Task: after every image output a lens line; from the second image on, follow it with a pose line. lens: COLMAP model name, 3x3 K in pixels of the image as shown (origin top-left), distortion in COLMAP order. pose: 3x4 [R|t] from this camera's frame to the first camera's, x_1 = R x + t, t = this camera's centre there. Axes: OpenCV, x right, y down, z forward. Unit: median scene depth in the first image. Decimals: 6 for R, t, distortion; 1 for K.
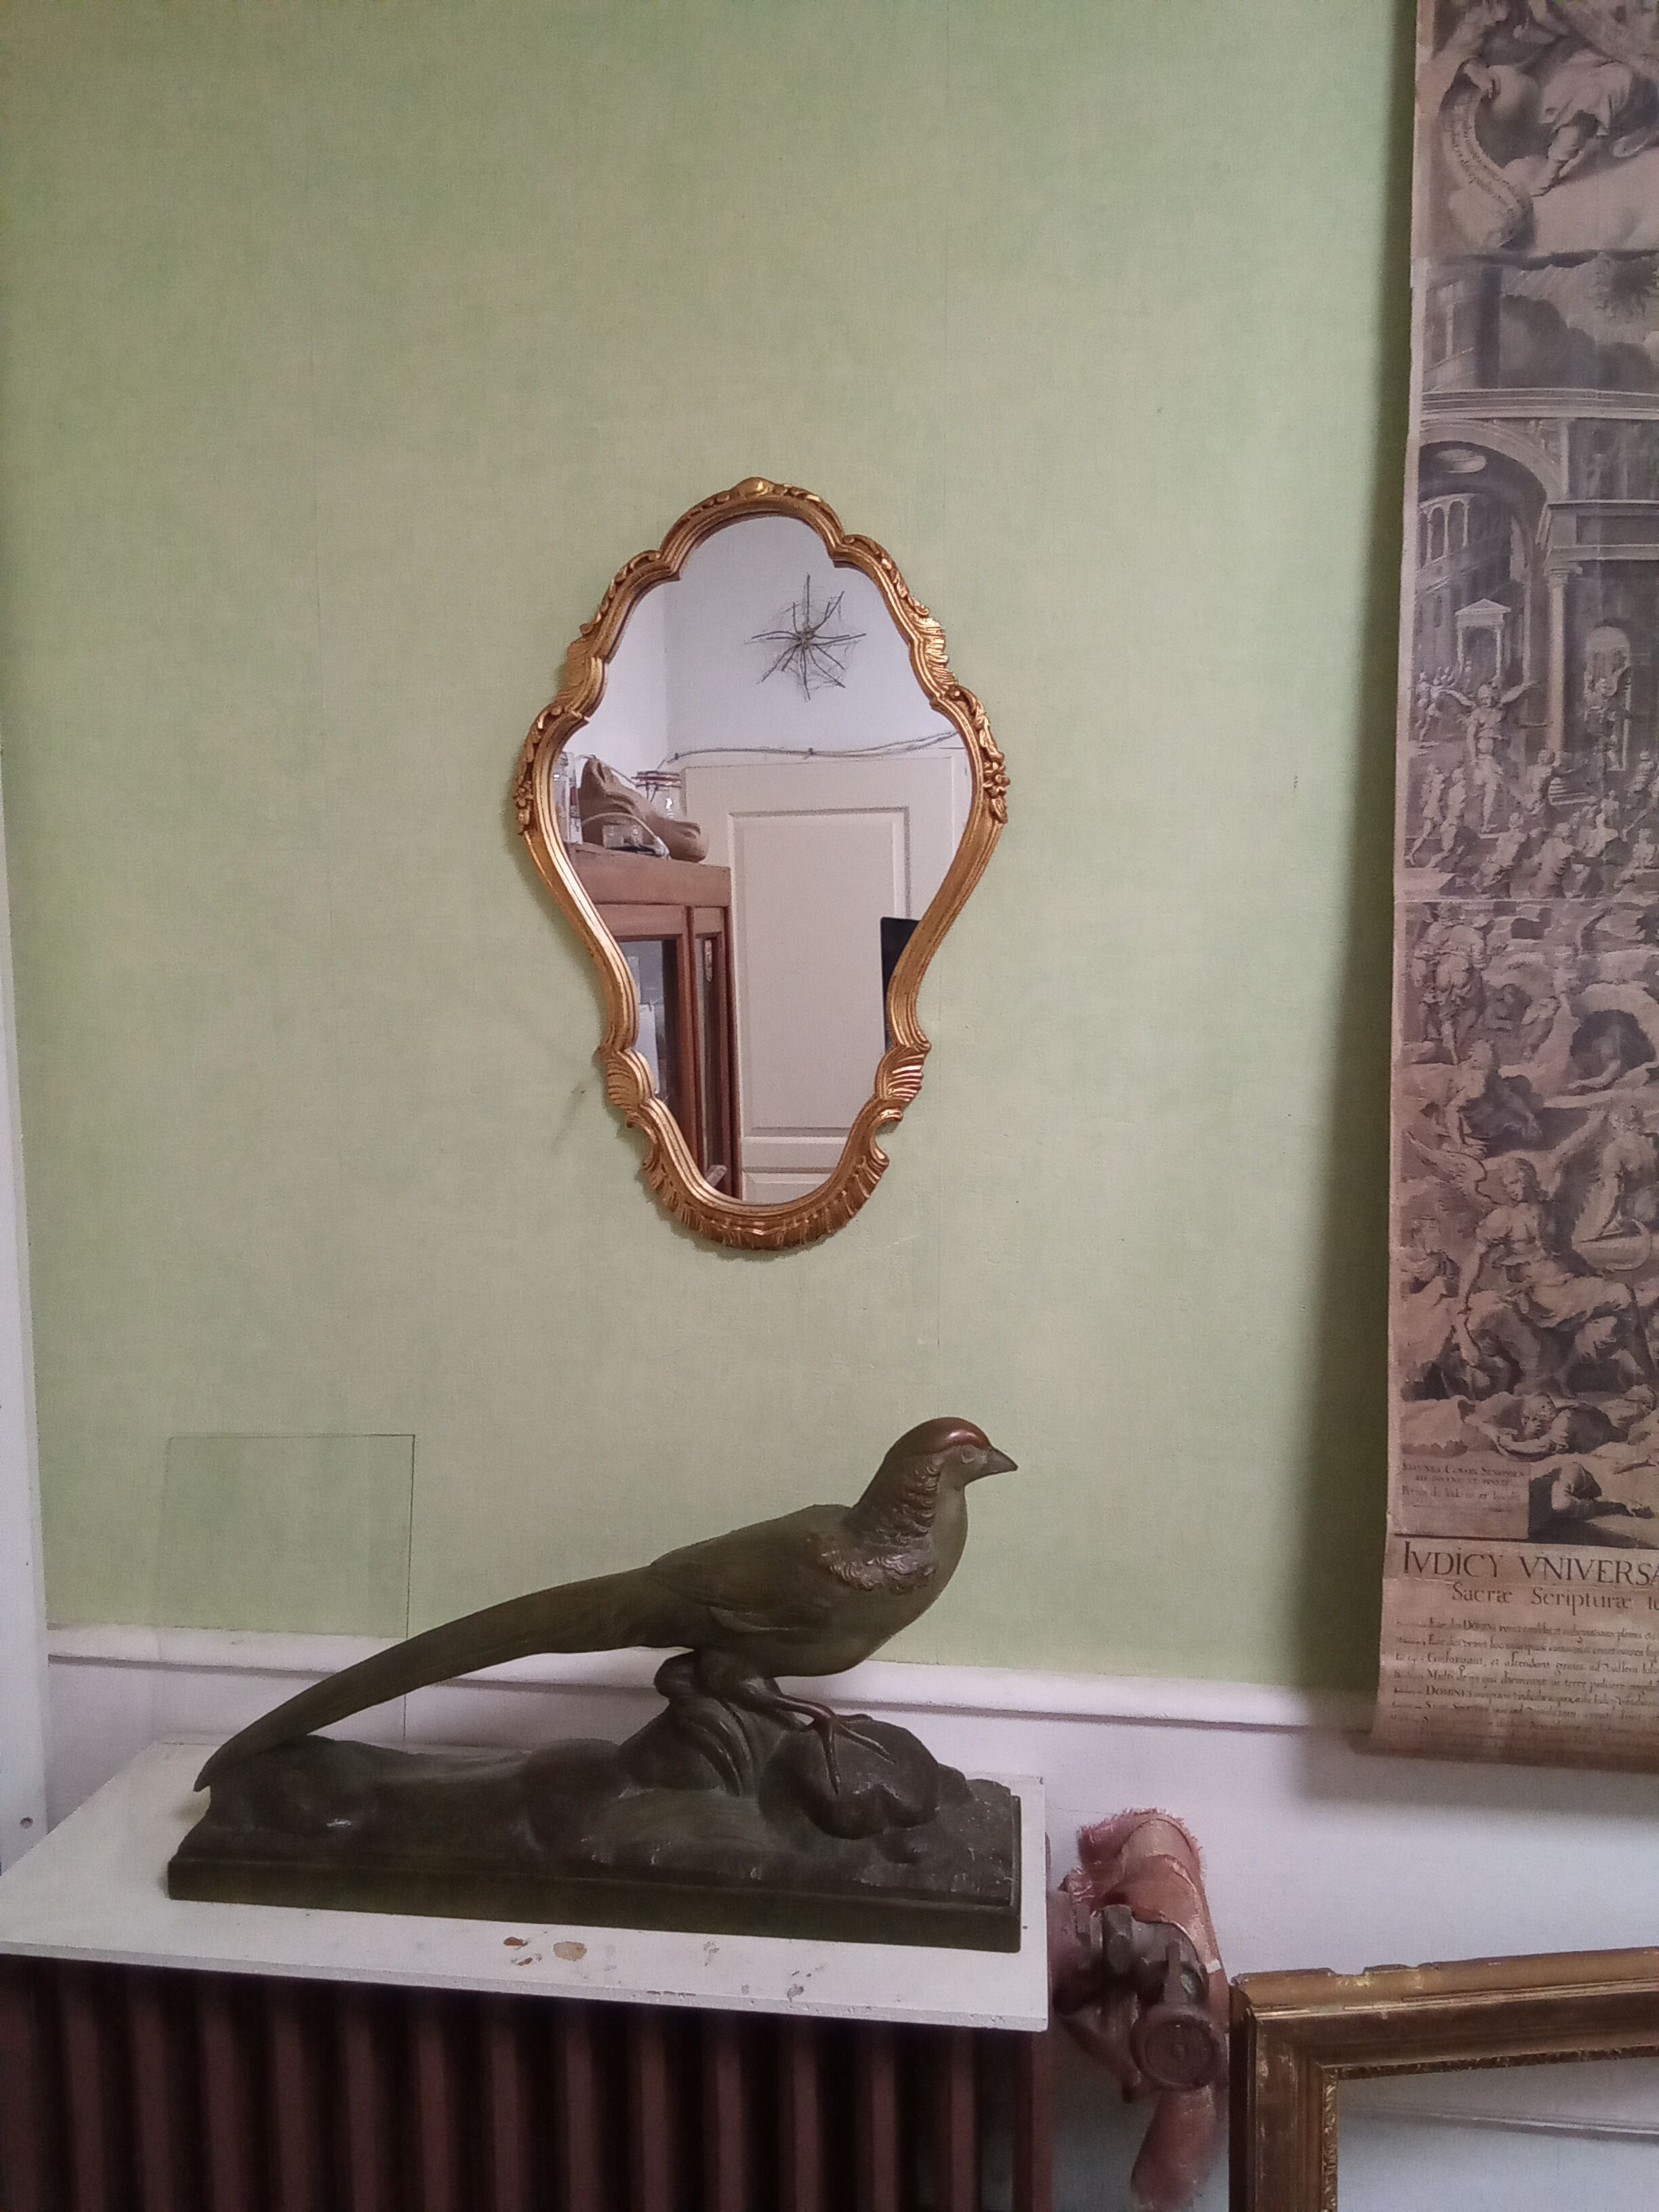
lens RADIAL K [[1500.6, 0, 835.4], [0, 1500.6, 1099.6], [0, 0, 1]] dist [0.049284, -0.057381]
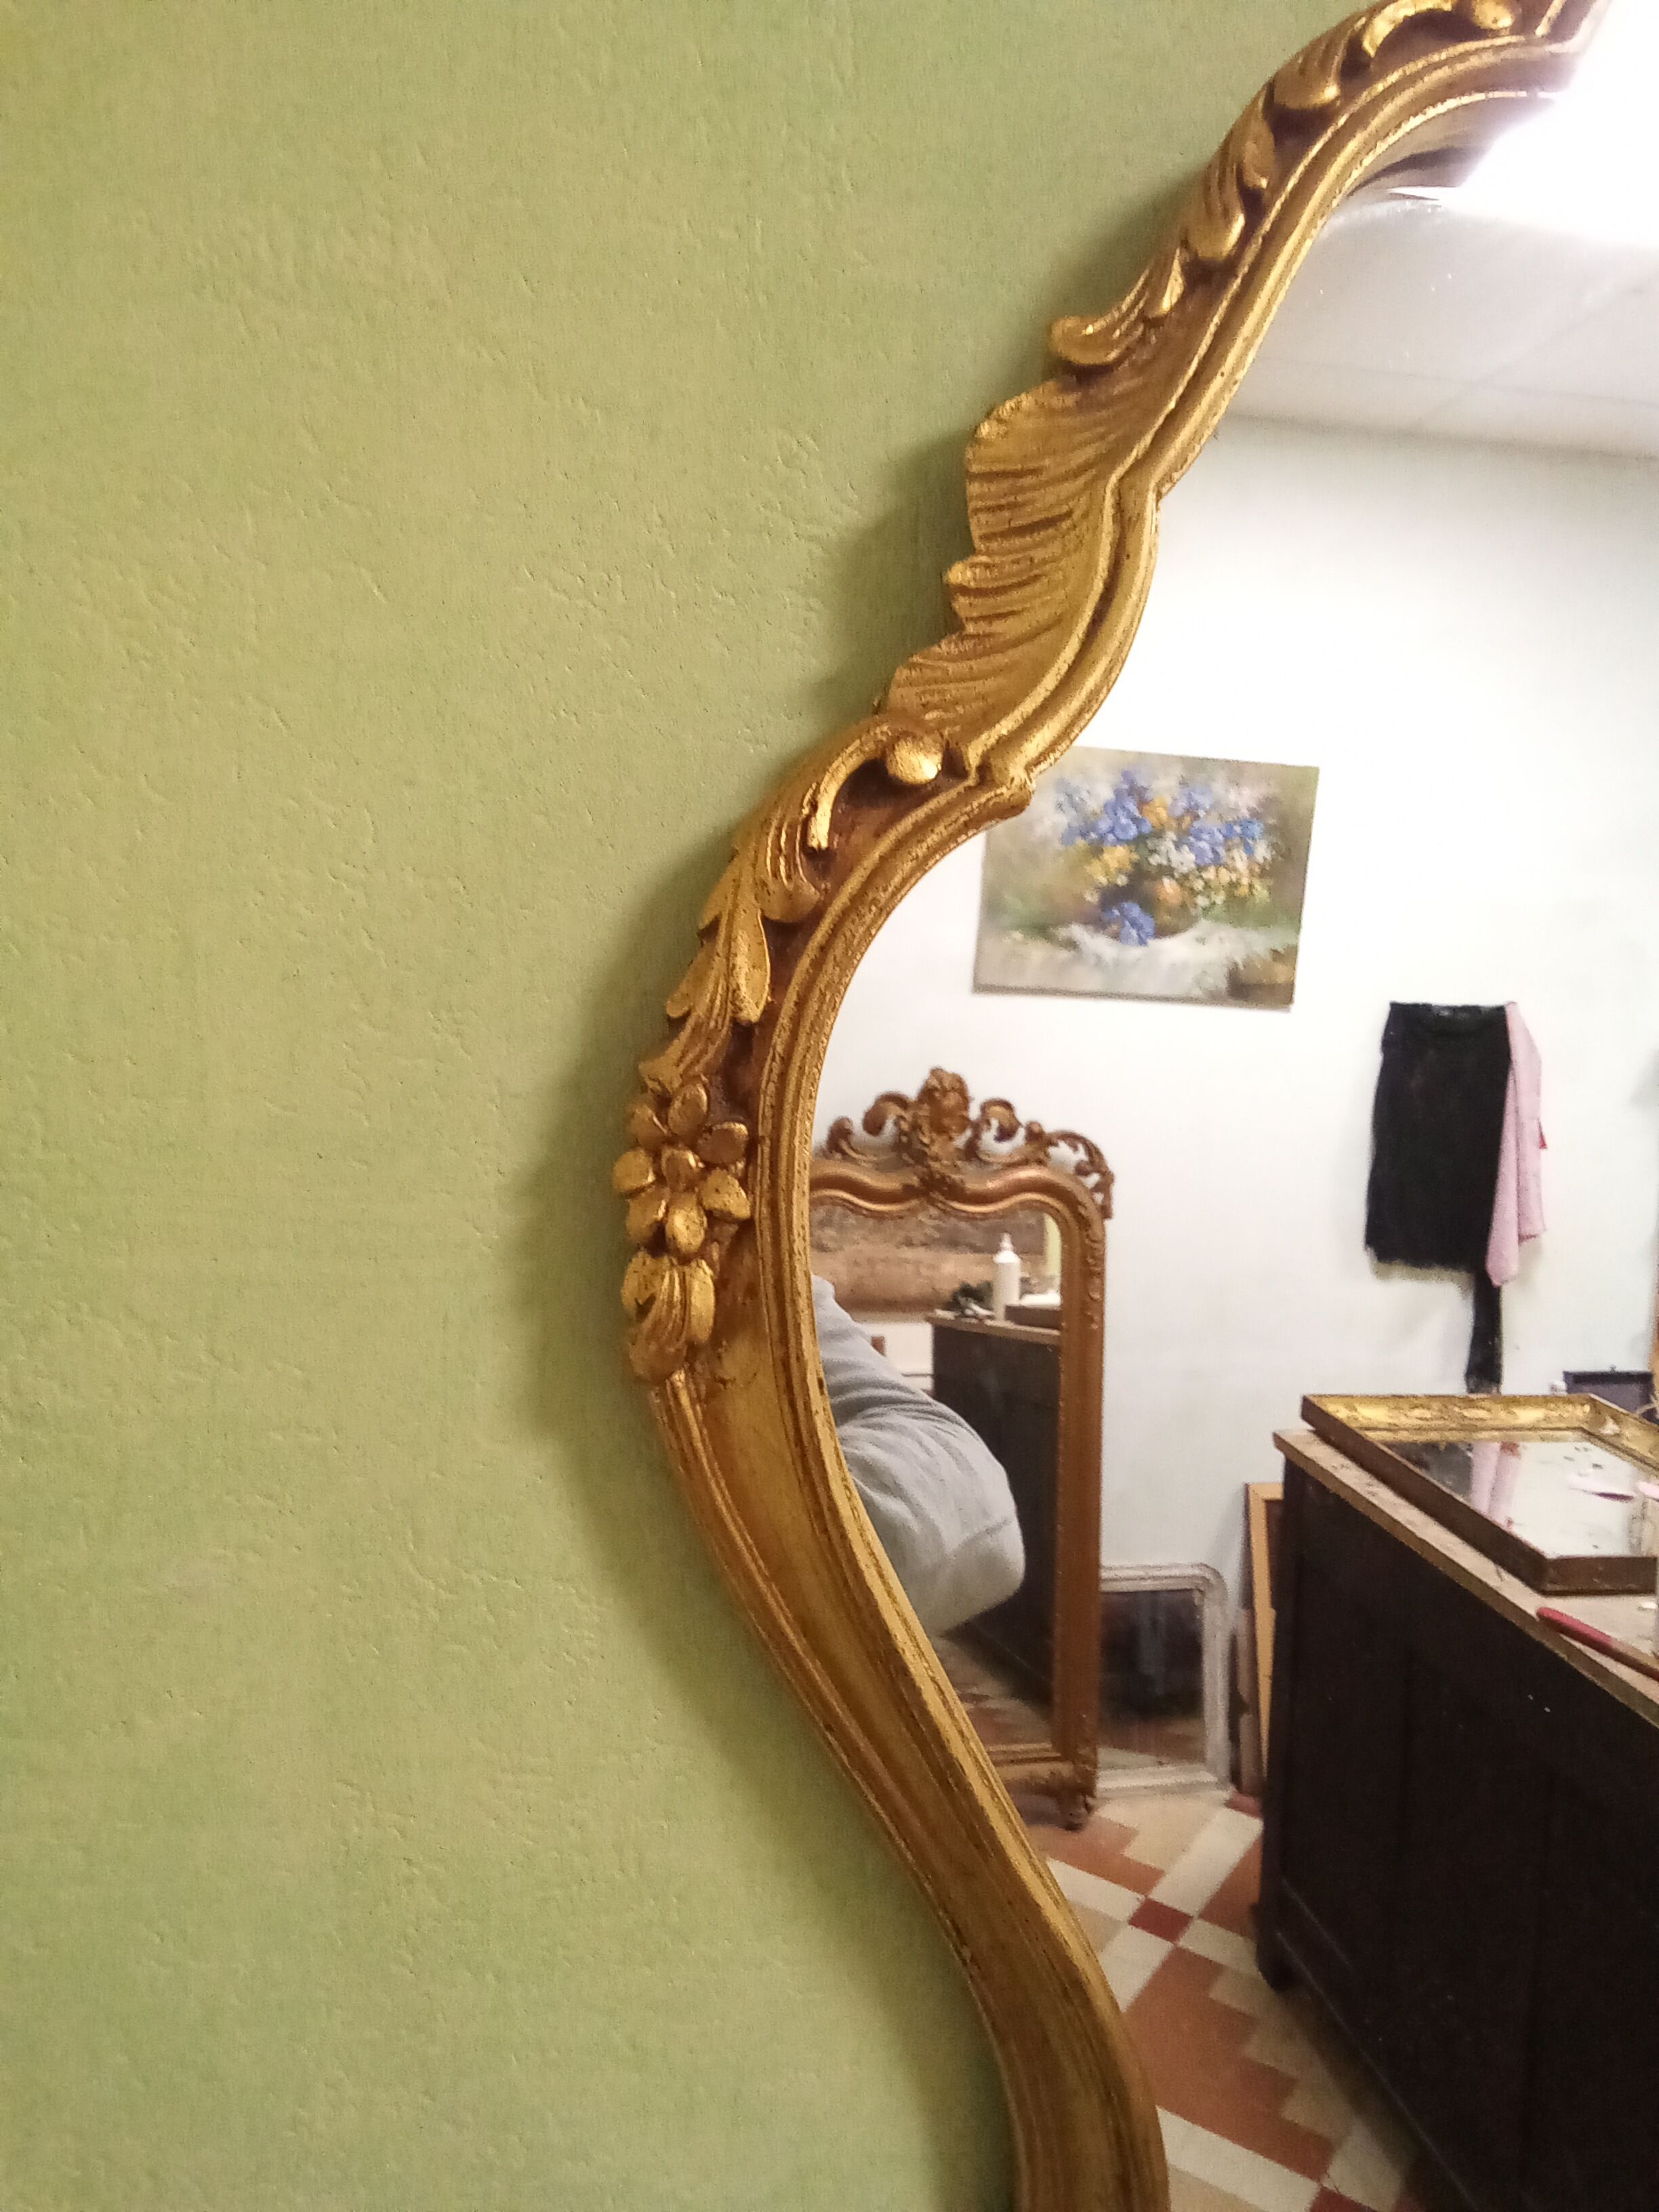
lens RADIAL K [[1500.6, 0, 851.4], [0, 1500.6, 1101.3], [0, 0, 1]] dist [0.049284, -0.057381]
pose [[0.951816, 0.020036, 0.306015, -0.246095], [-0.013513, 0.999634, -0.023419, -0.209520], [-0.306372, 0.018156, 0.951739, 0.819520]]
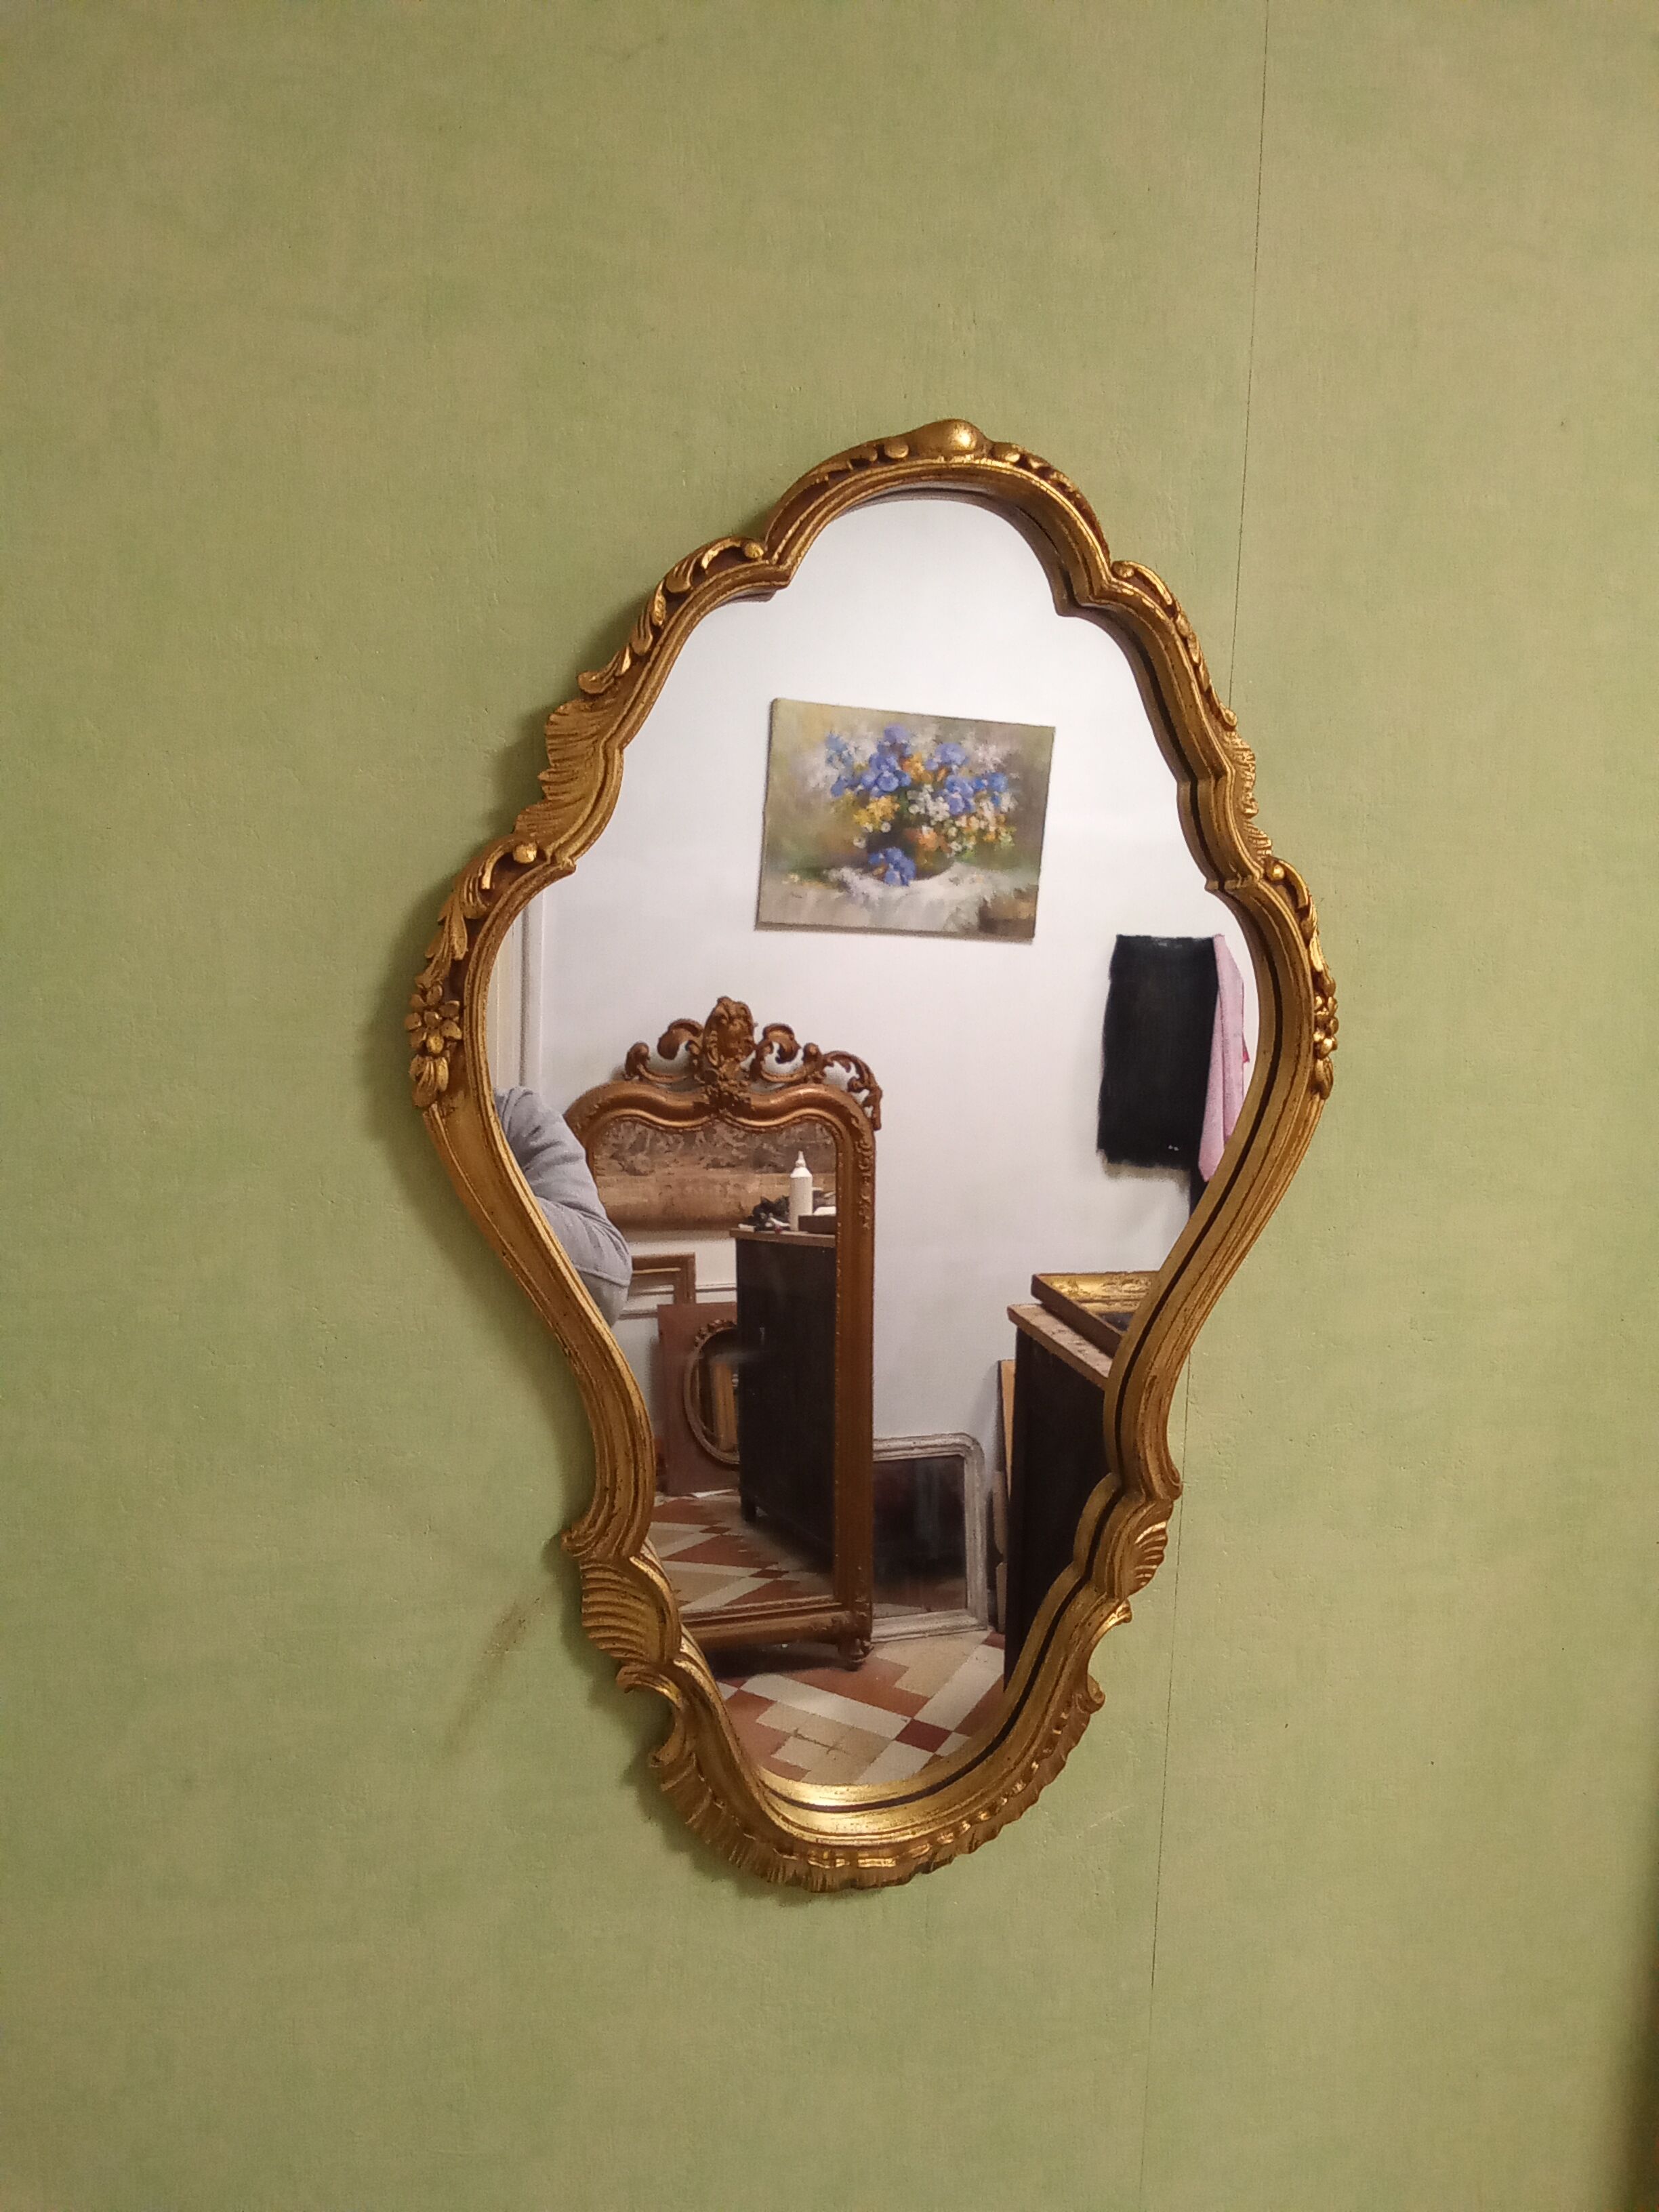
lens RADIAL K [[1500.6, 0, 819.0], [0, 1500.6, 1084.6], [0, 0, 1]] dist [0.049284, -0.057381]
pose [[0.917983, -0.004534, 0.396594, -0.282610], [0.000898, 0.999956, 0.009351, -0.189808], [-0.396619, -0.008228, 0.917947, 0.537486]]
